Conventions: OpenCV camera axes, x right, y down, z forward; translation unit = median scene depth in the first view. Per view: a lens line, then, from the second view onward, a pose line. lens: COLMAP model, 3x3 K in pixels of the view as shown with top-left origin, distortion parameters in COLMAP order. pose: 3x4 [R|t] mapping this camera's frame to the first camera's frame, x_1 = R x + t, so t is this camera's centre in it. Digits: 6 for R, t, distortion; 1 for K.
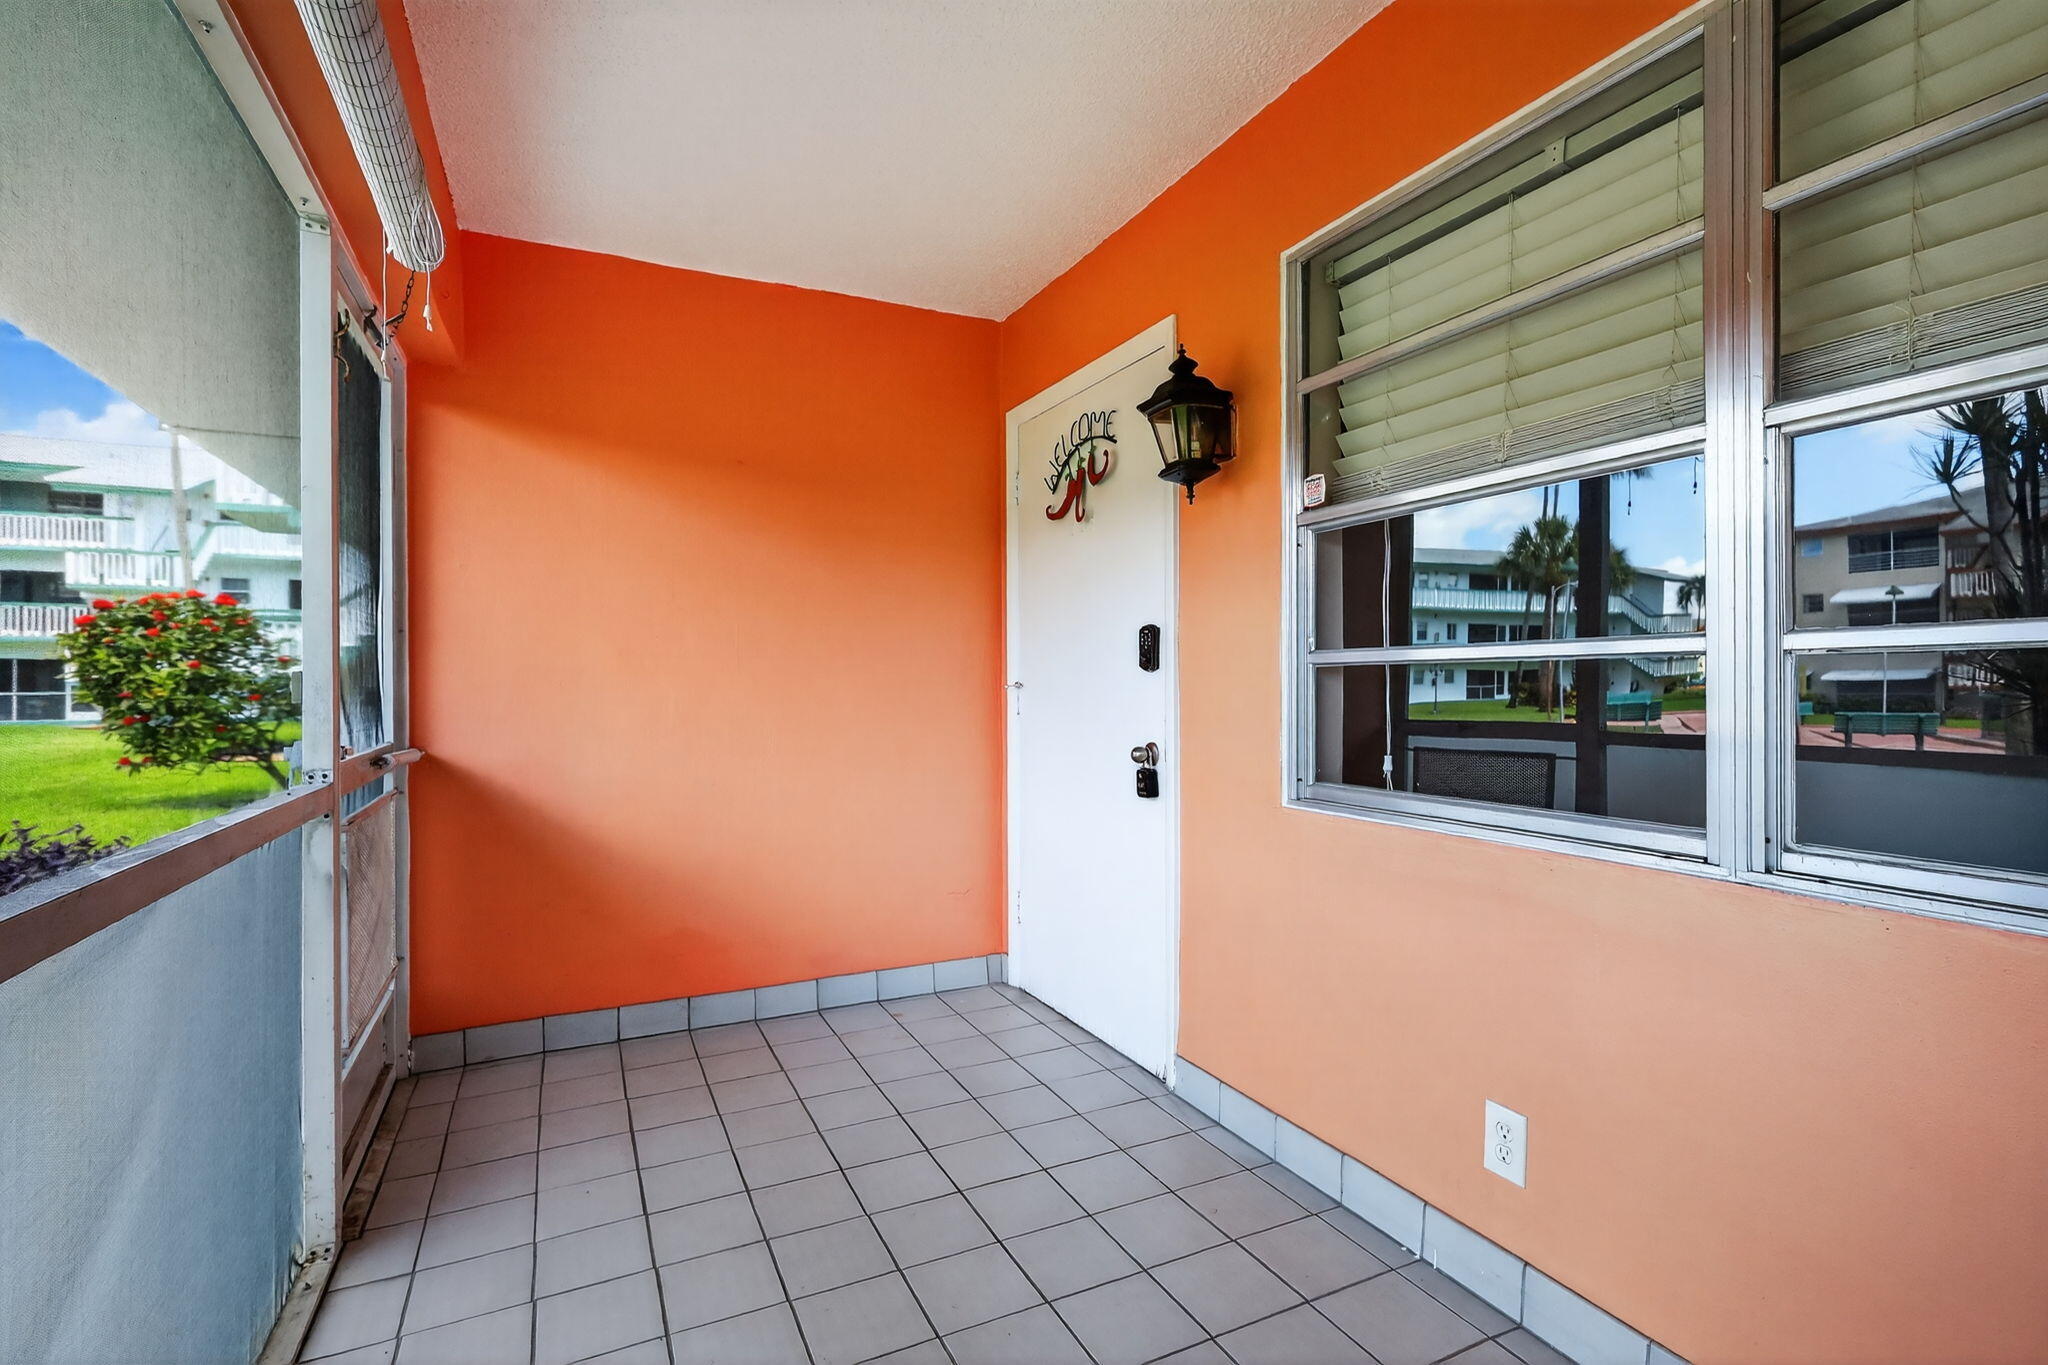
lens RADIAL K [[959.4, 0, 1011.6], [0, 959.4, 693.7], [0, 0, 1]] dist [0.000354, 0.000334]
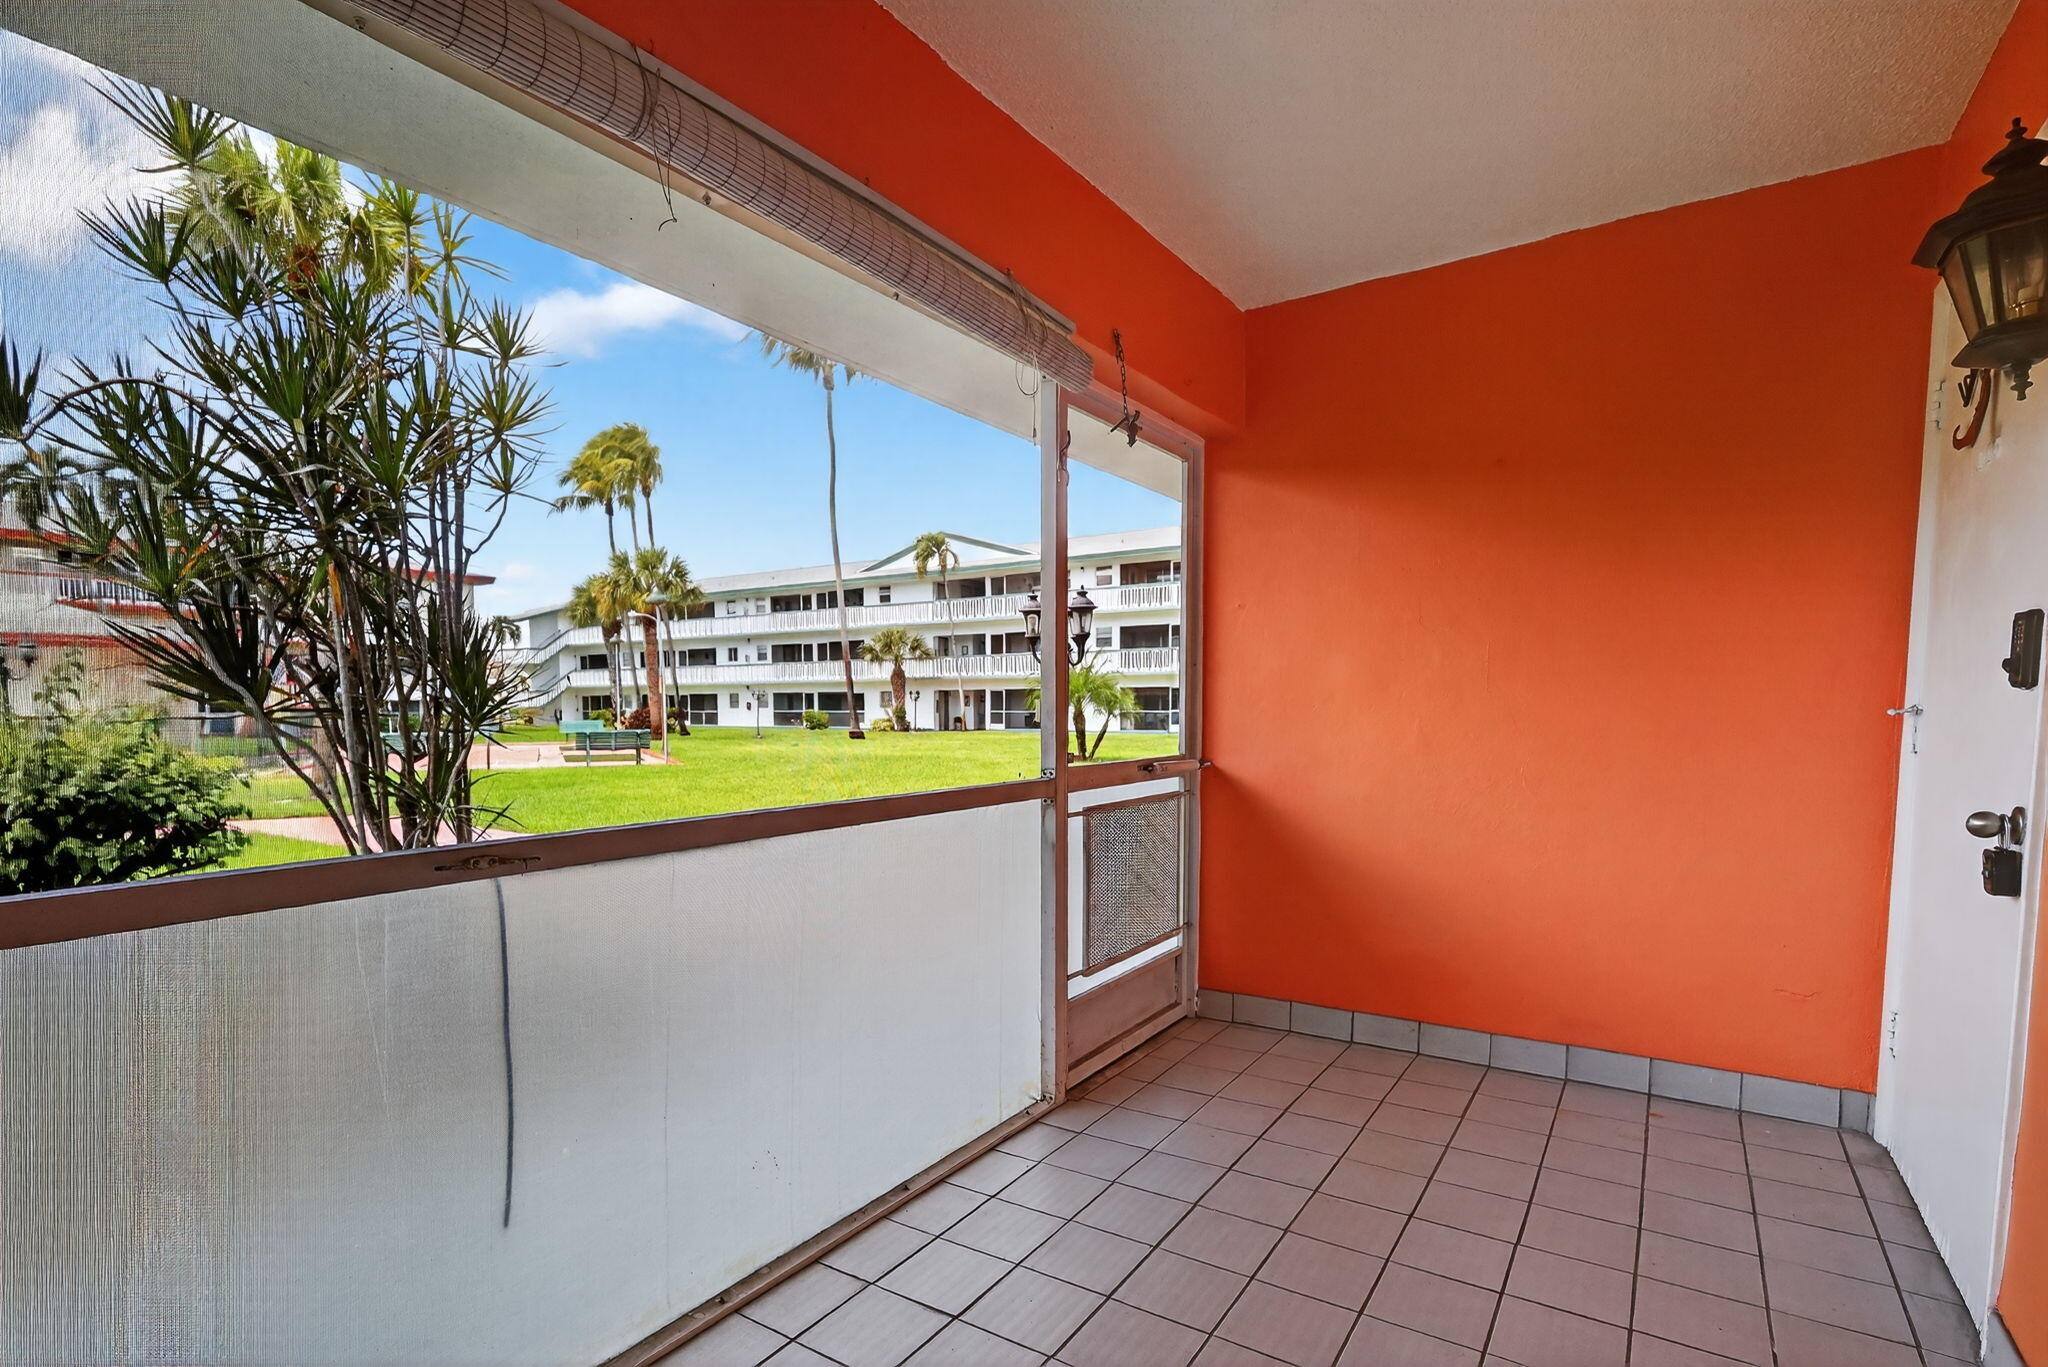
lens RADIAL K [[980.0, 0, 1048.1], [0, 980.0, 816.8], [0, 0, 1]] dist [-0.000032, 0.000540]
pose [[0.531849, 0.094803, -0.841516, 0.340374], [-0.009742, 0.994333, 0.105862, -0.001747], [0.846783, -0.048104, 0.529759, 0.158402]]
